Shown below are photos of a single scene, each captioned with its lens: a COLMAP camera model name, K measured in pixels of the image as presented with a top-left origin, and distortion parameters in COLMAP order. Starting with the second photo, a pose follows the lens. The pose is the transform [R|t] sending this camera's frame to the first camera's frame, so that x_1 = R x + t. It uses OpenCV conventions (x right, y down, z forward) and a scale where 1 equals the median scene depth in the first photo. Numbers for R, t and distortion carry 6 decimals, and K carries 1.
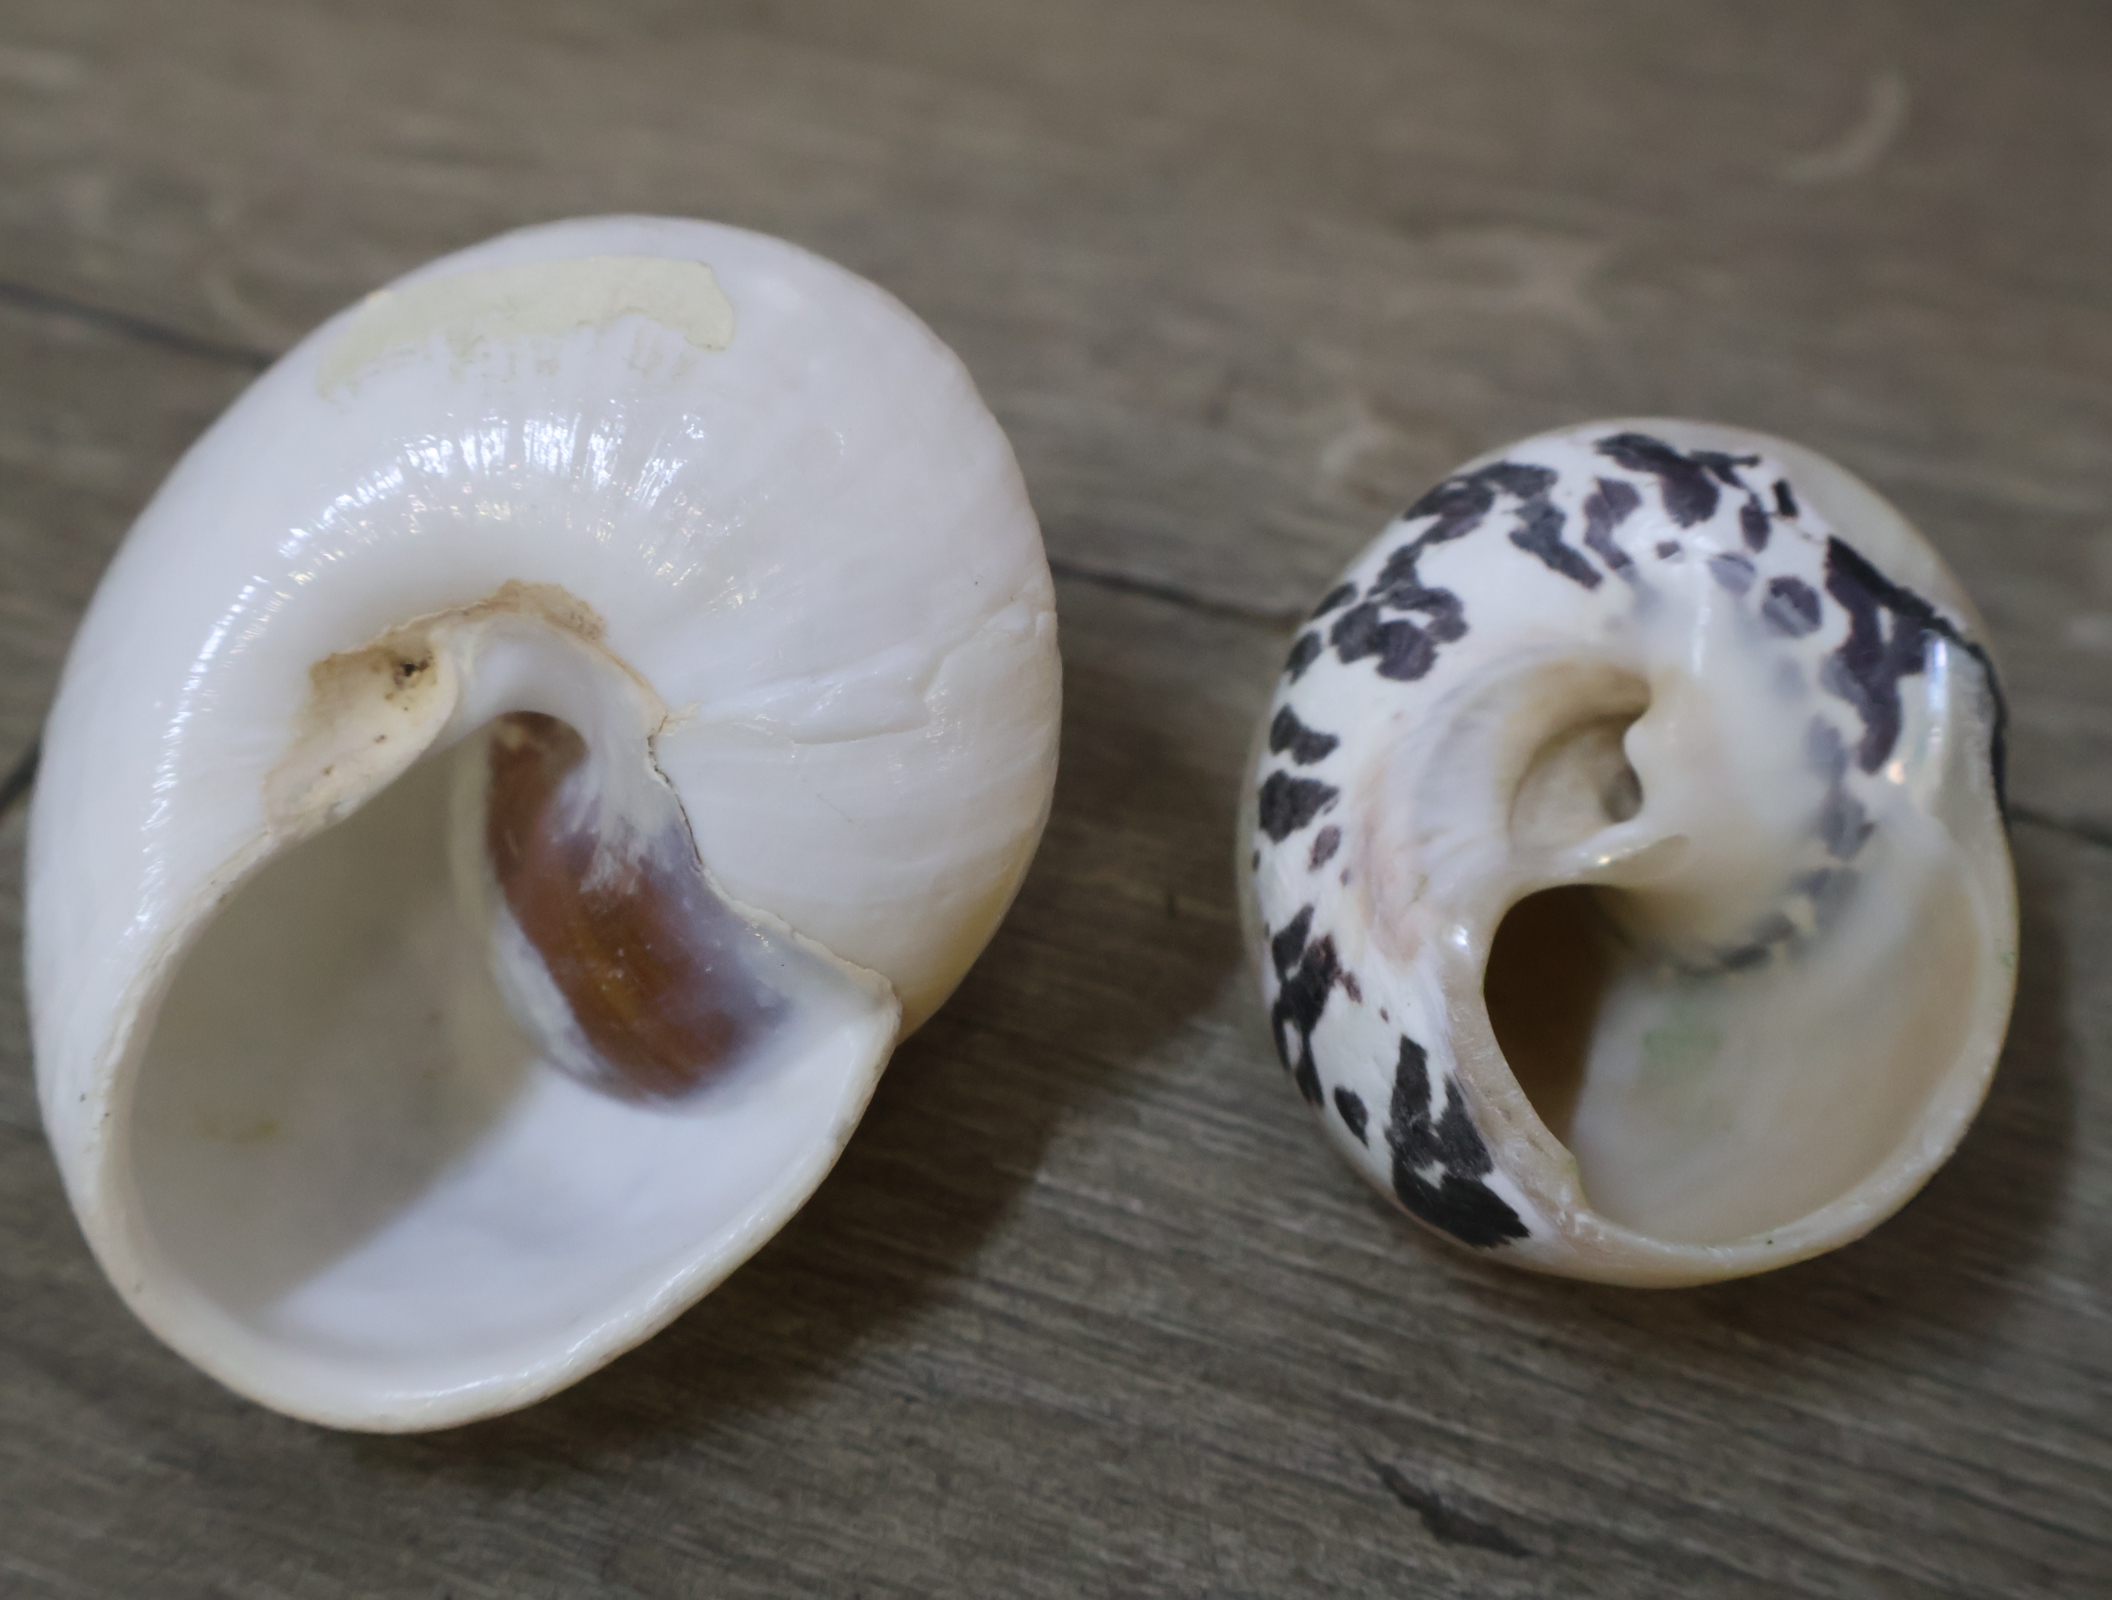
lens RADIAL K [[2692.9, 0, 1050.1], [0, 2692.9, 844.2], [0, 0, 1]] dist [0.007668, 0.017086]
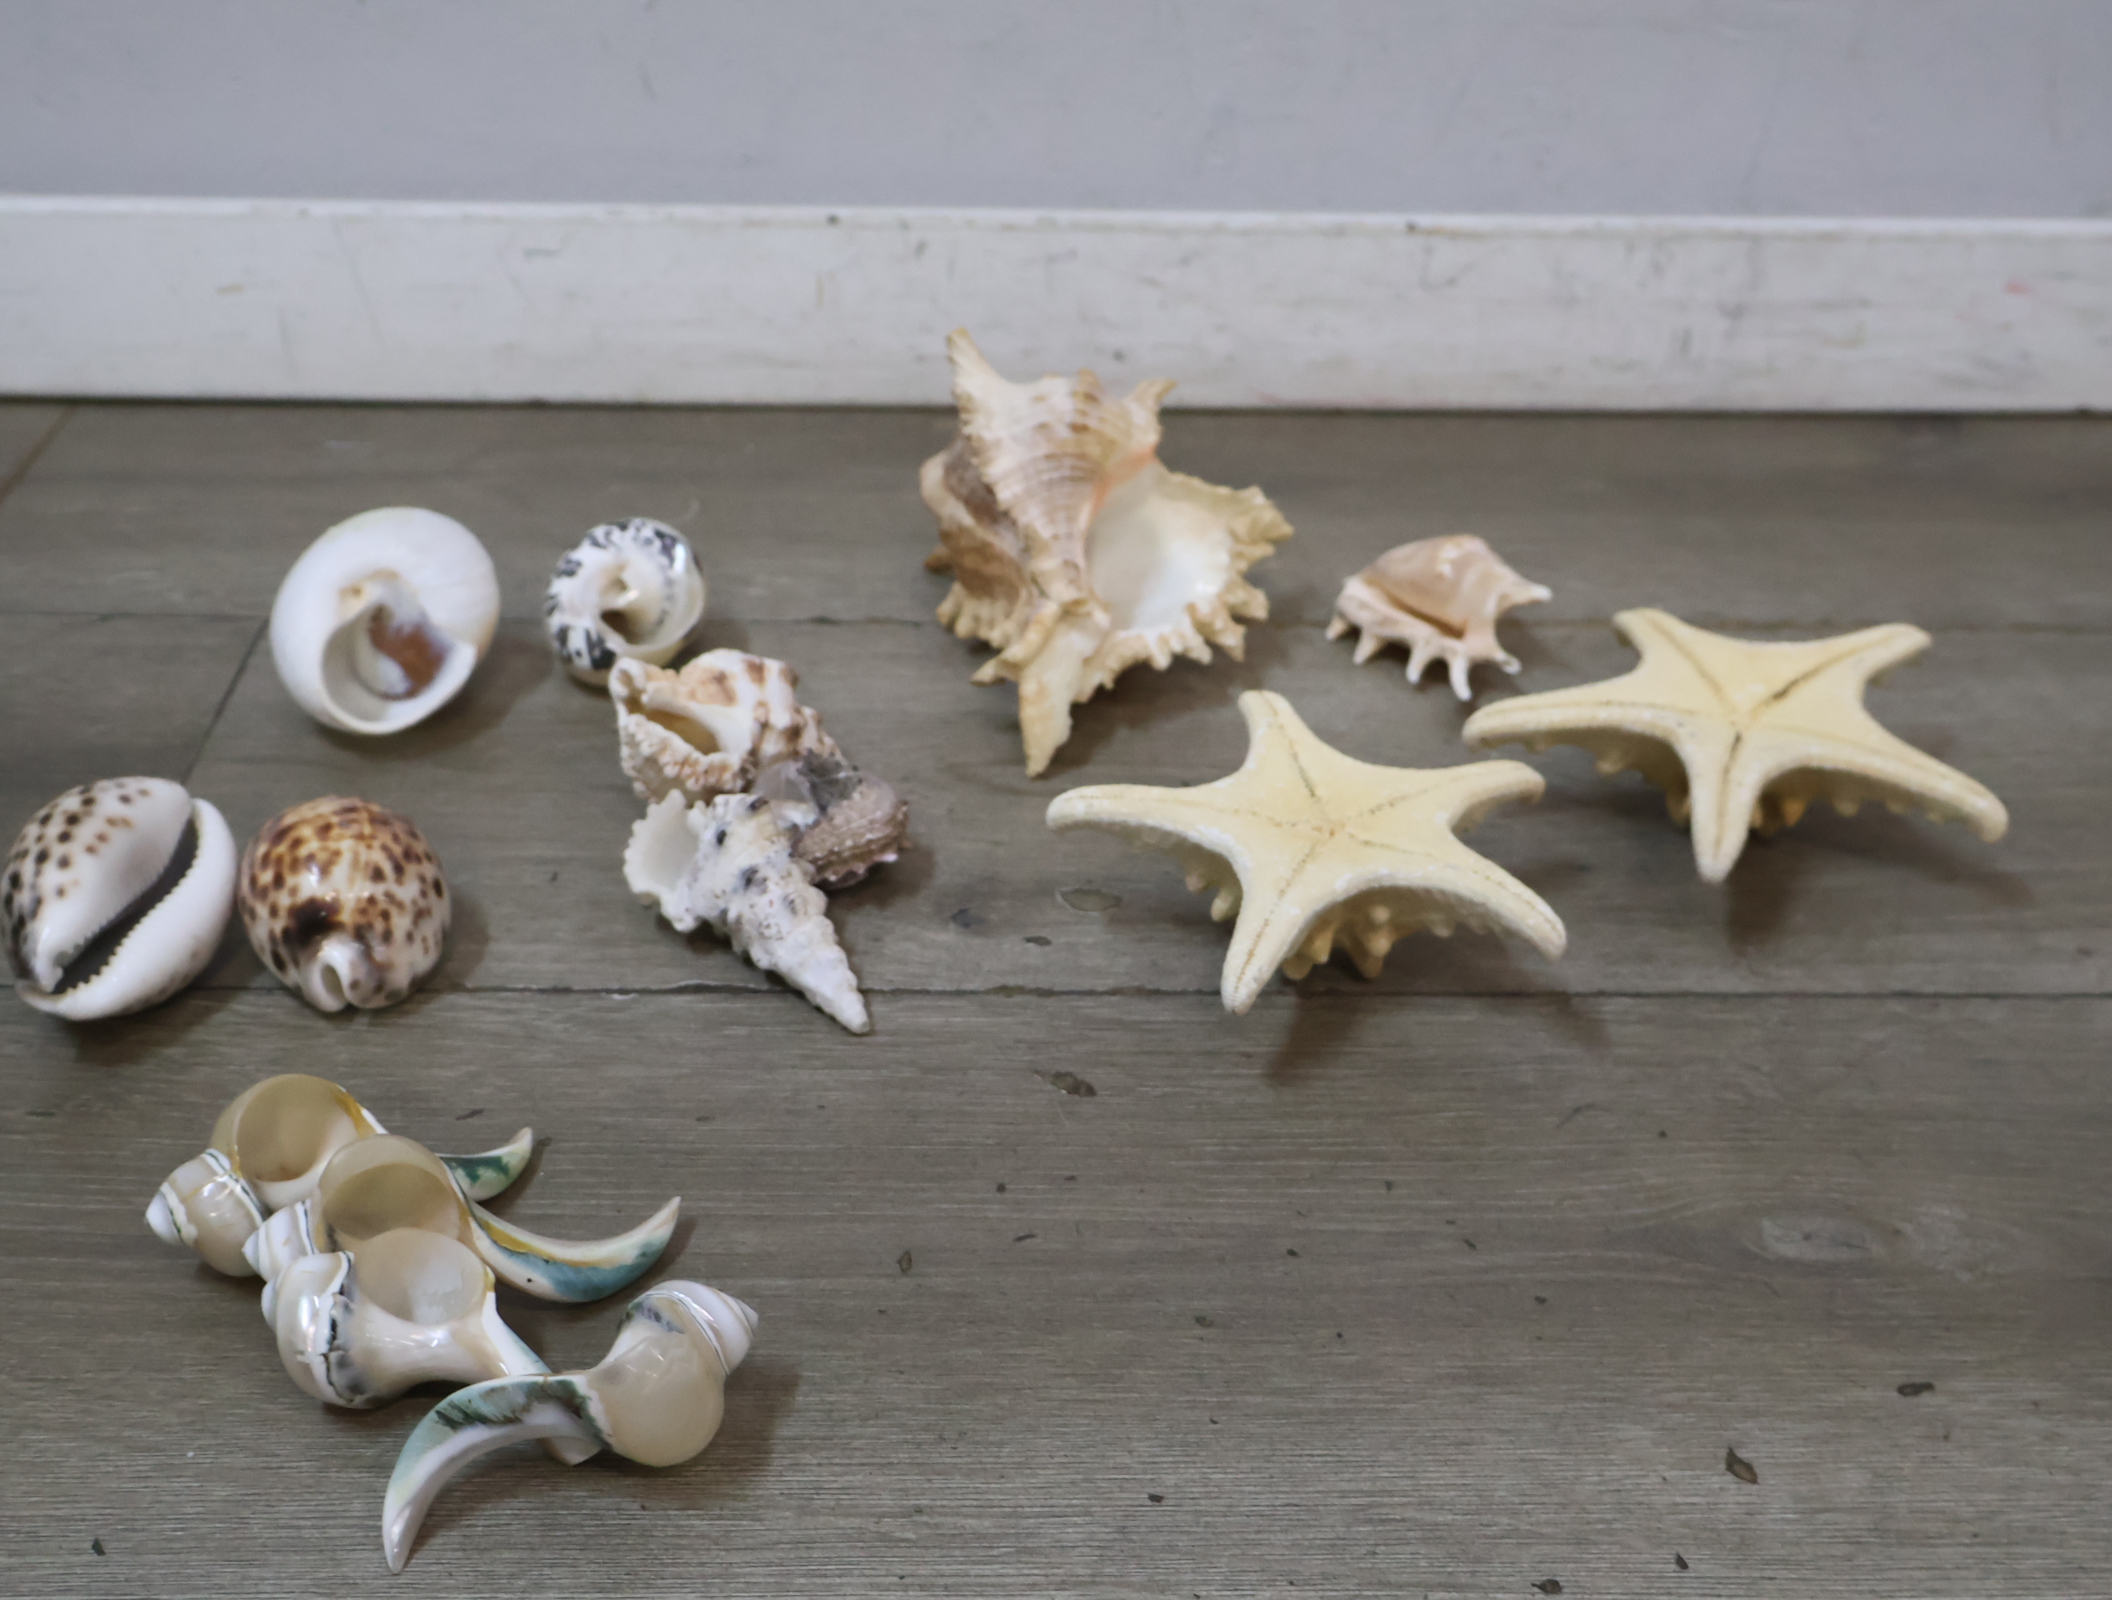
lens RADIAL K [[2692.9, 0, 1050.1], [0, 2692.9, 844.2], [0, 0, 1]] dist [0.007668, 0.017086]
pose [[0.941379, -0.171033, 0.290780, -0.521583], [0.260138, 0.916827, -0.302912, 1.992032], [-0.214787, 0.360798, 0.907574, -3.219626]]
